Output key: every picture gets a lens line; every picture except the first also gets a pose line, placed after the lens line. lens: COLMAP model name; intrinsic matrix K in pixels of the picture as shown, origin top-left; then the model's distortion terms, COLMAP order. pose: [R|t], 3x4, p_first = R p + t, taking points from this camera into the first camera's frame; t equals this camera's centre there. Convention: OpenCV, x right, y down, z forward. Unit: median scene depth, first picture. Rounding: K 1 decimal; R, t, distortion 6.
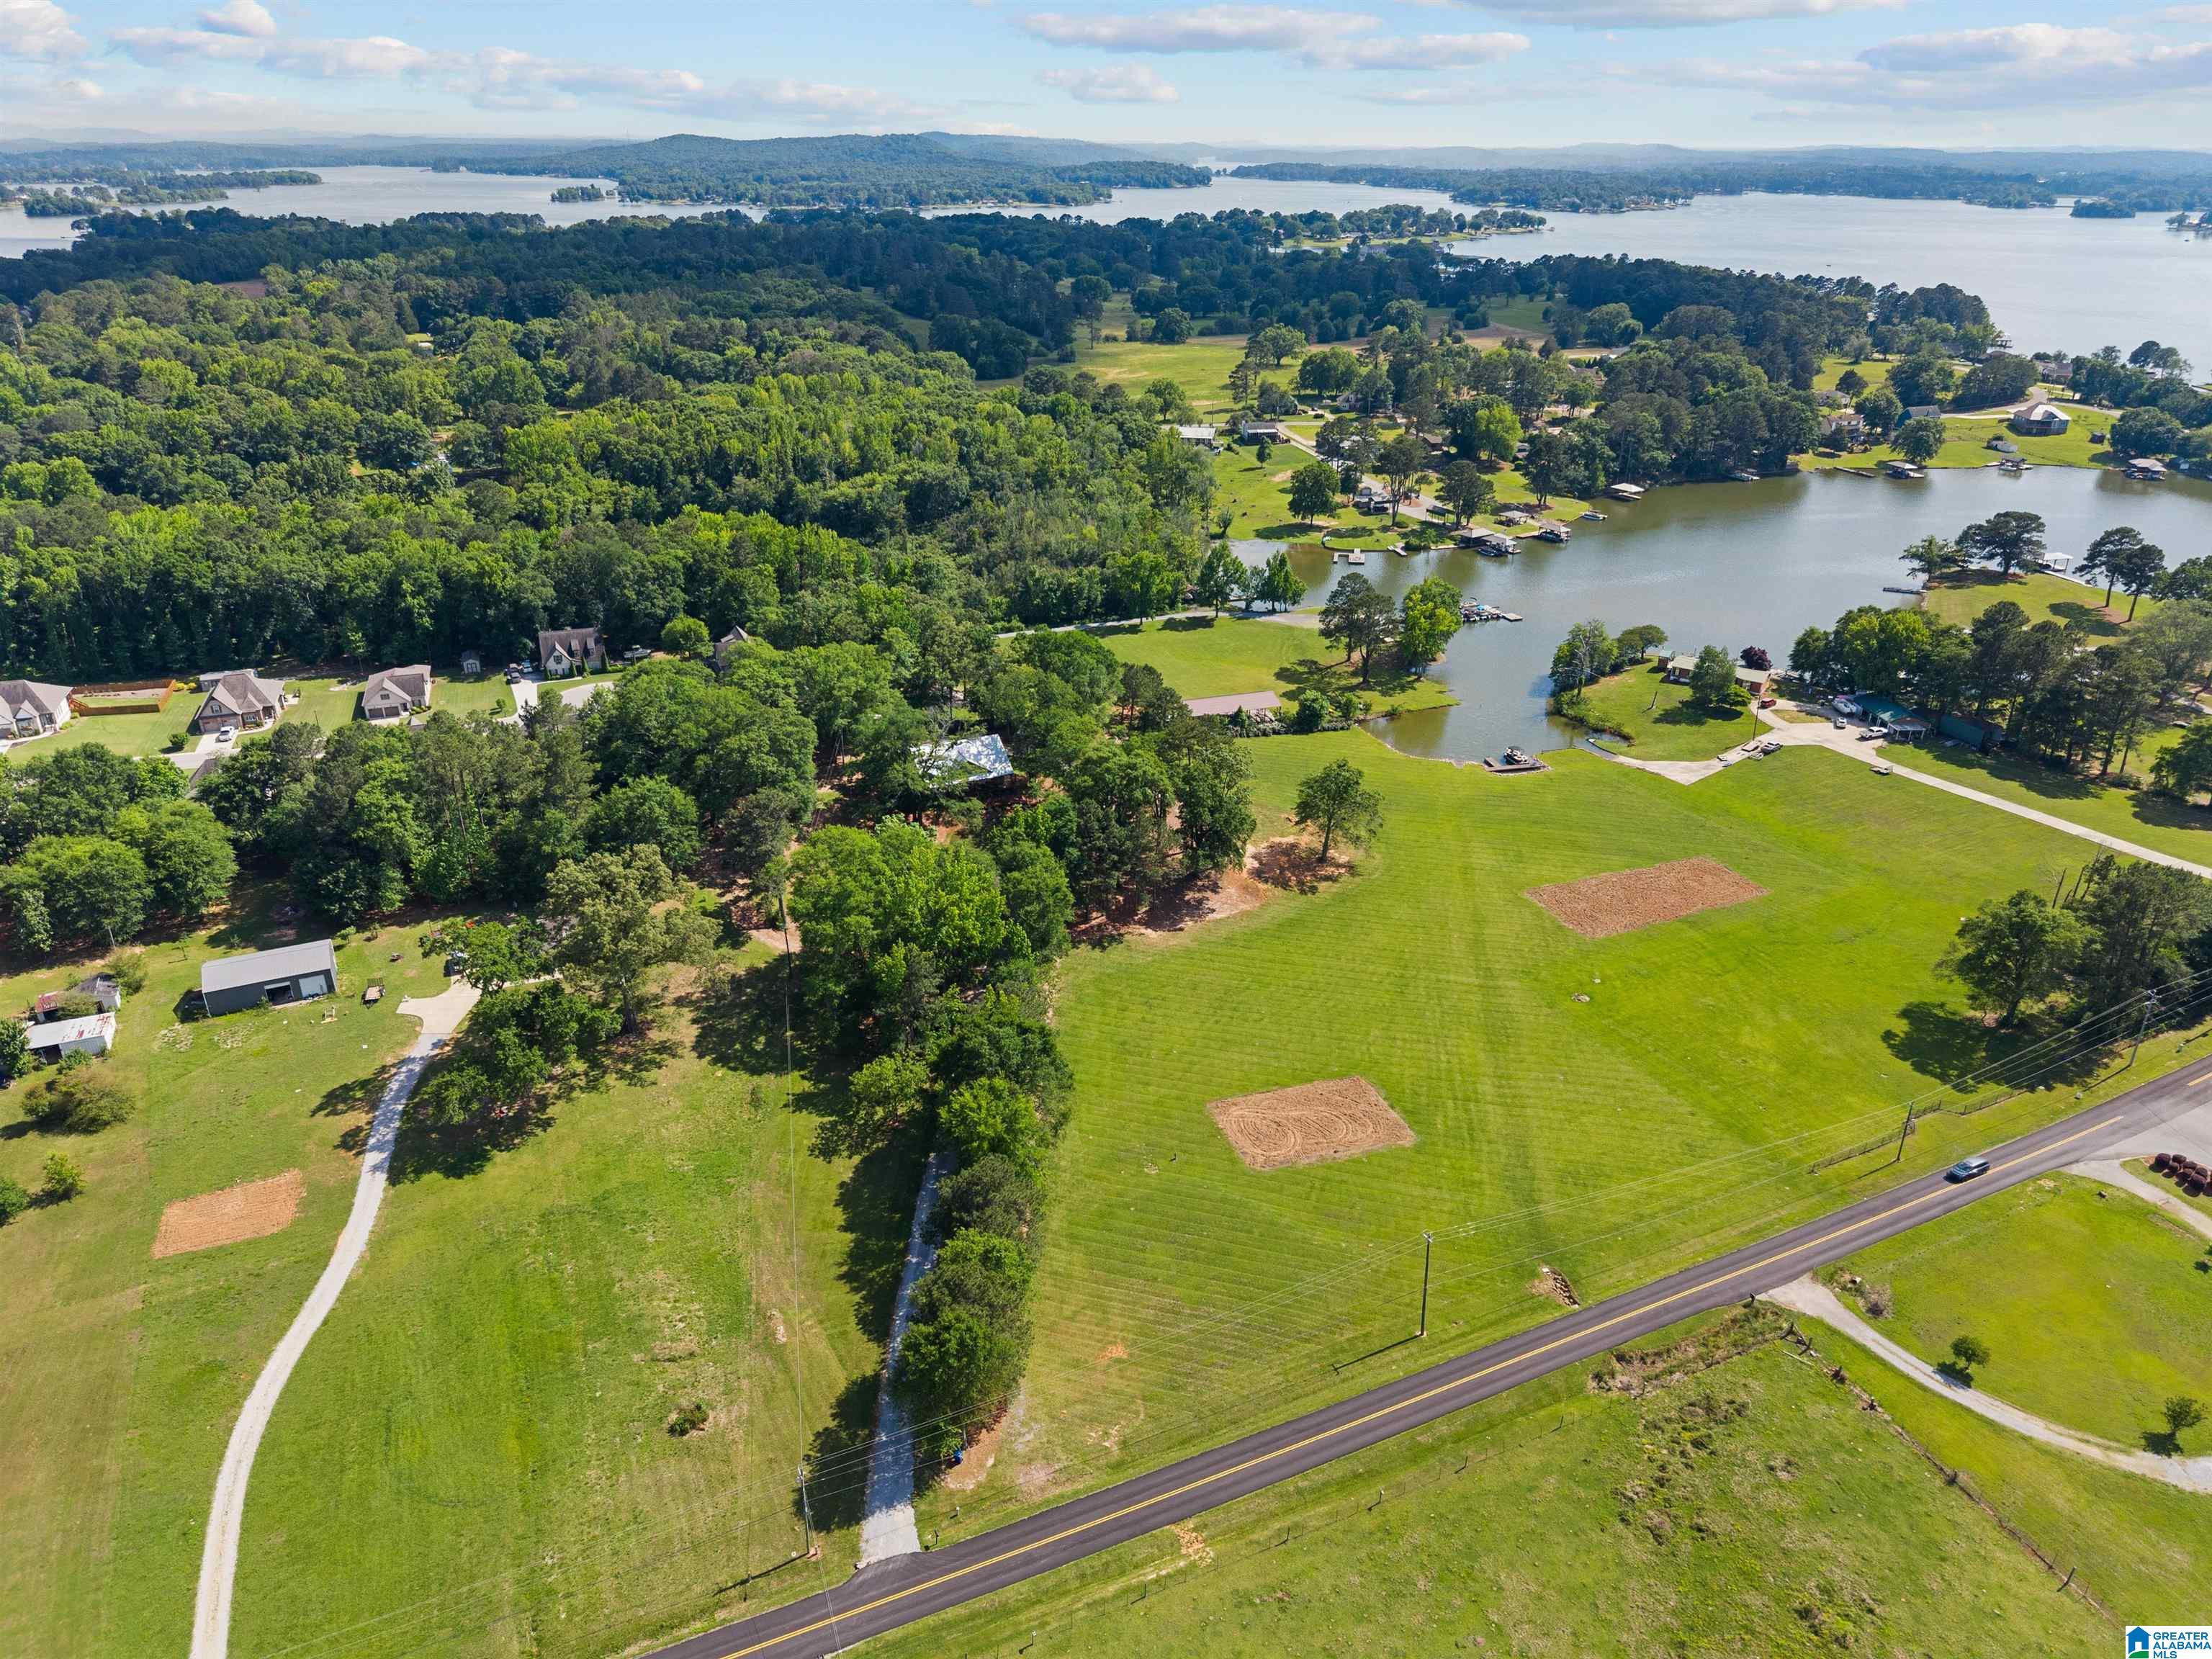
lens RADIAL K [[1493.9, 0, 1104.3], [0, 1493.9, 825.3], [0, 0, 1]] dist [0.028831, -0.033613]
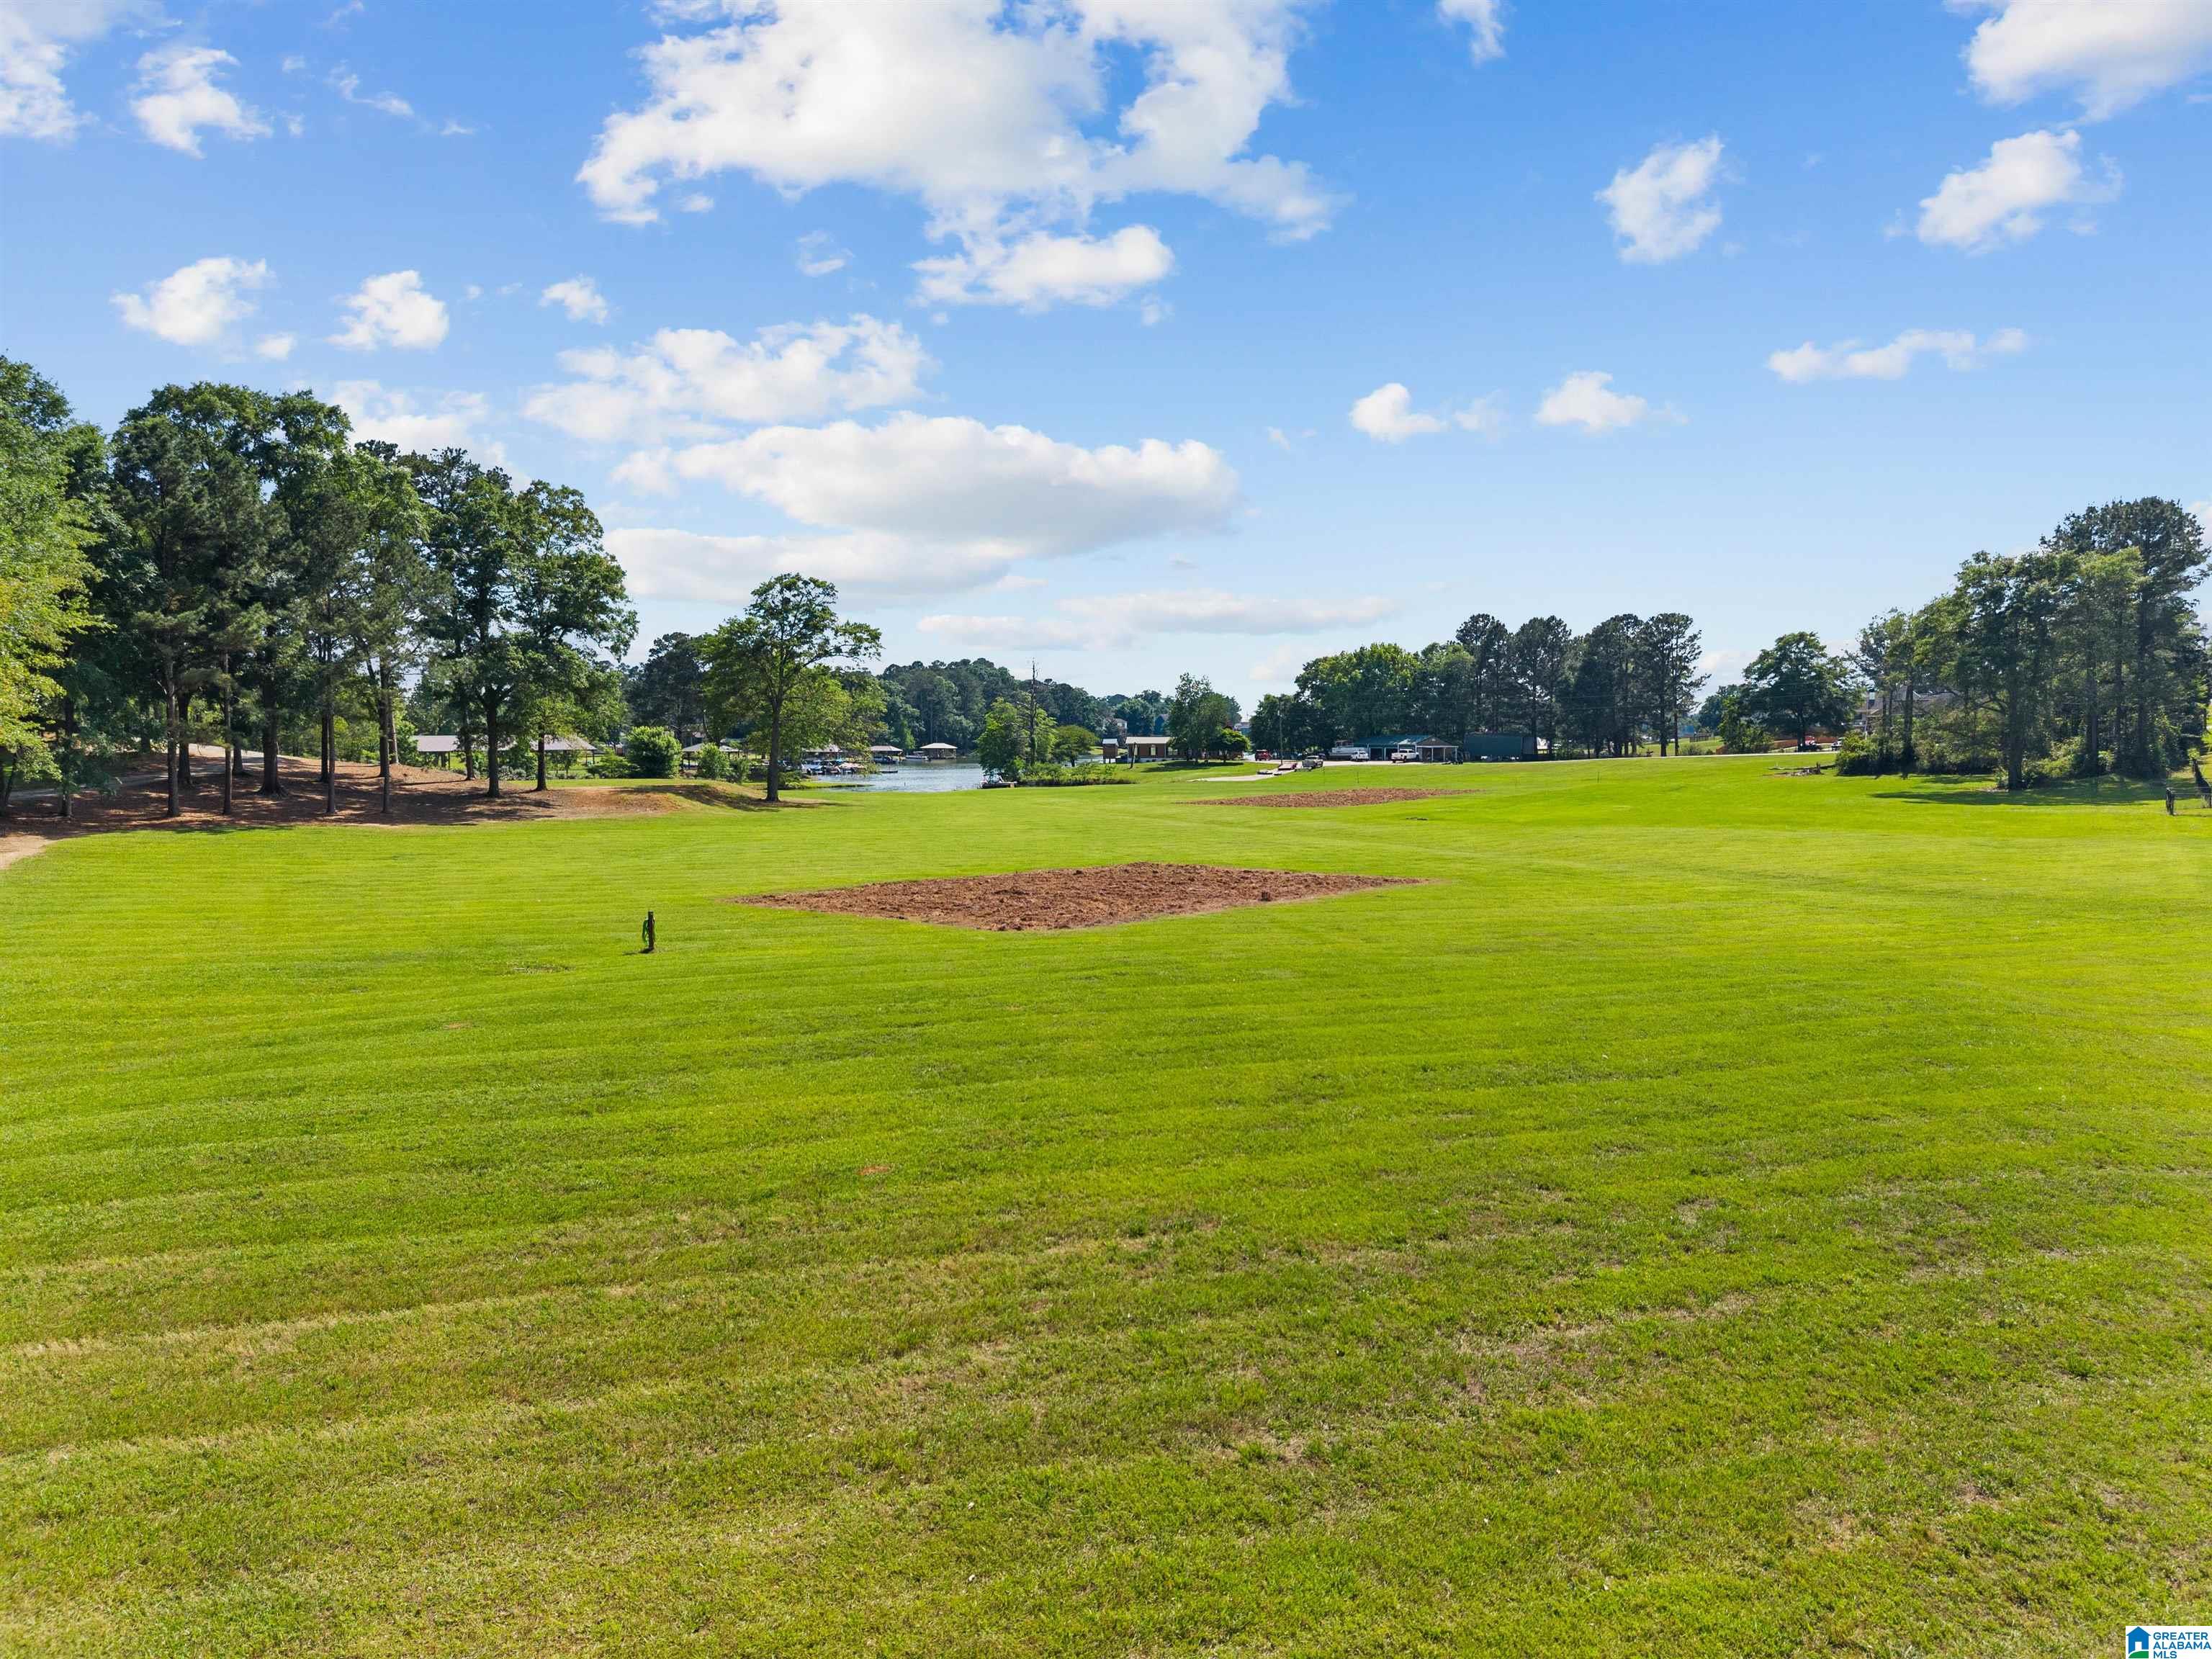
lens RADIAL K [[1471.2, 0, 1106.0], [0, 1471.2, 829.5], [0, 0, 1]] dist [0.095850, -0.099192]
pose [[0.863274, -0.049915, 0.502261, 0.001112], [0.228251, 0.926142, -0.300271, 0.155472], [-0.450177, 0.373858, 0.810907, 0.445354]]
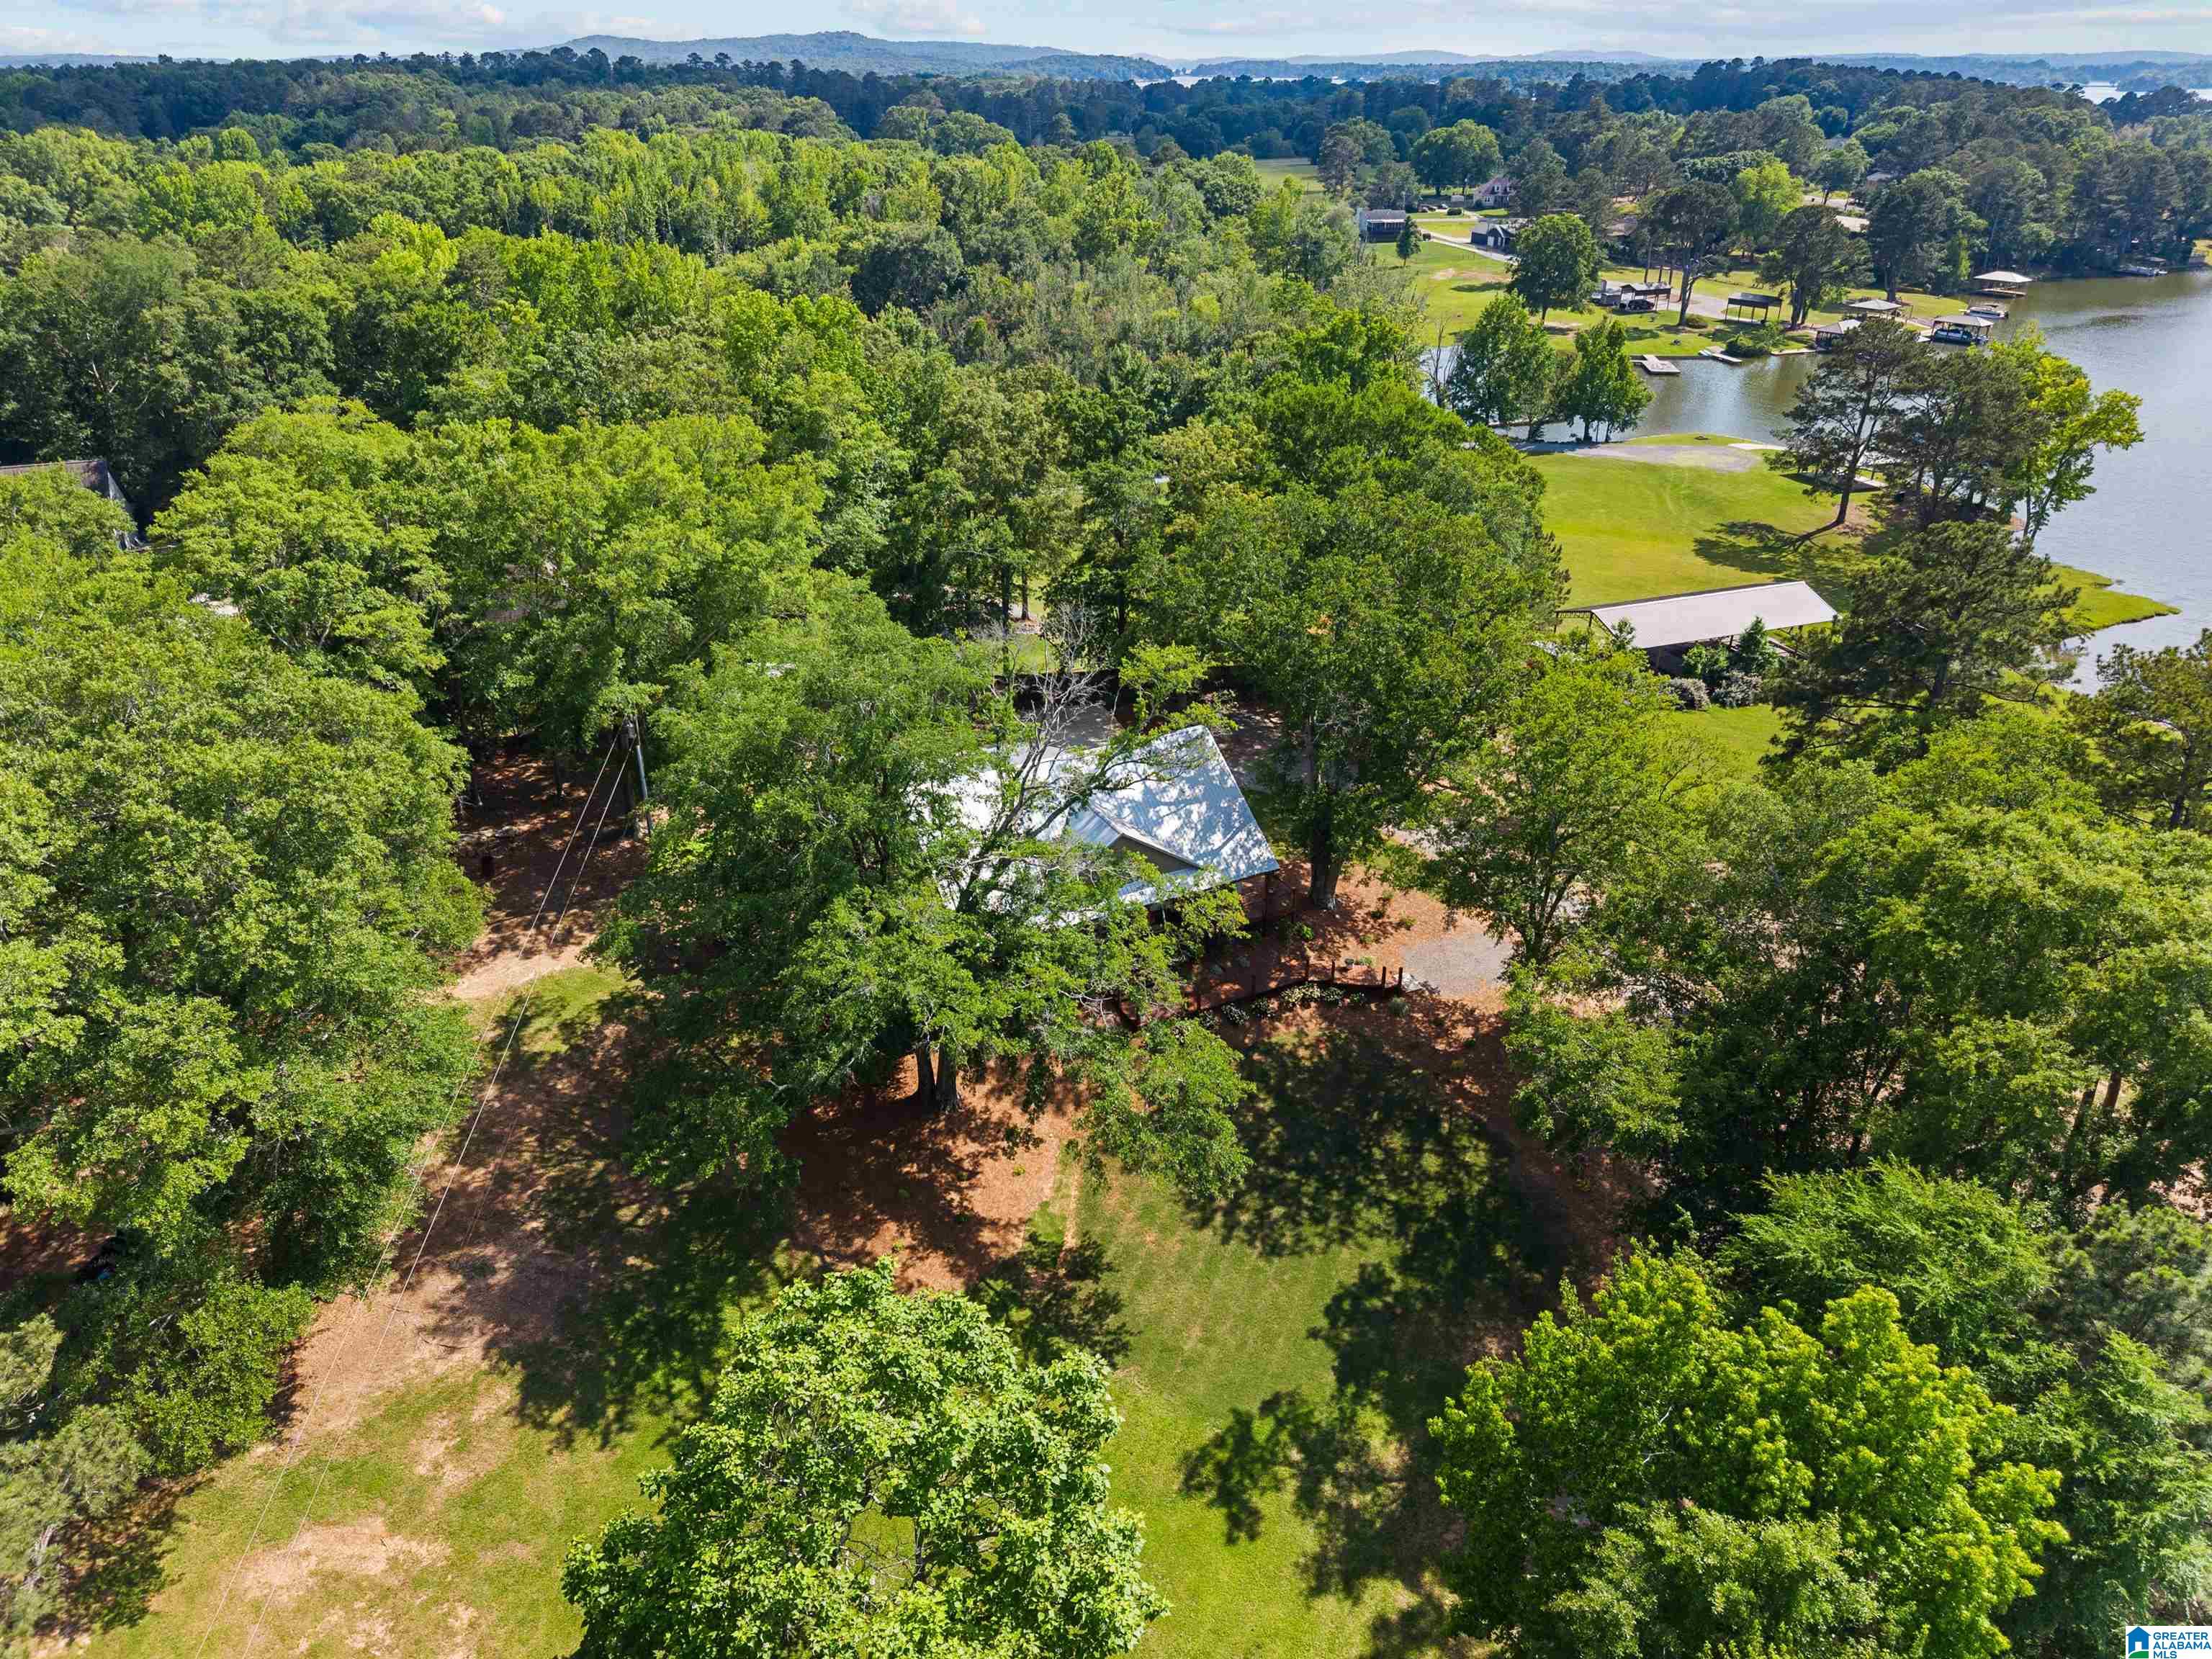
lens RADIAL K [[1493.9, 0, 1104.3], [0, 1493.9, 825.3], [0, 0, 1]] dist [0.028831, -0.033613]
pose [[0.999362, -0.022932, 0.027368, -0.080536], [0.021836, 0.998973, 0.039711, -0.043747], [-0.028250, -0.039088, 0.998836, 0.586917]]
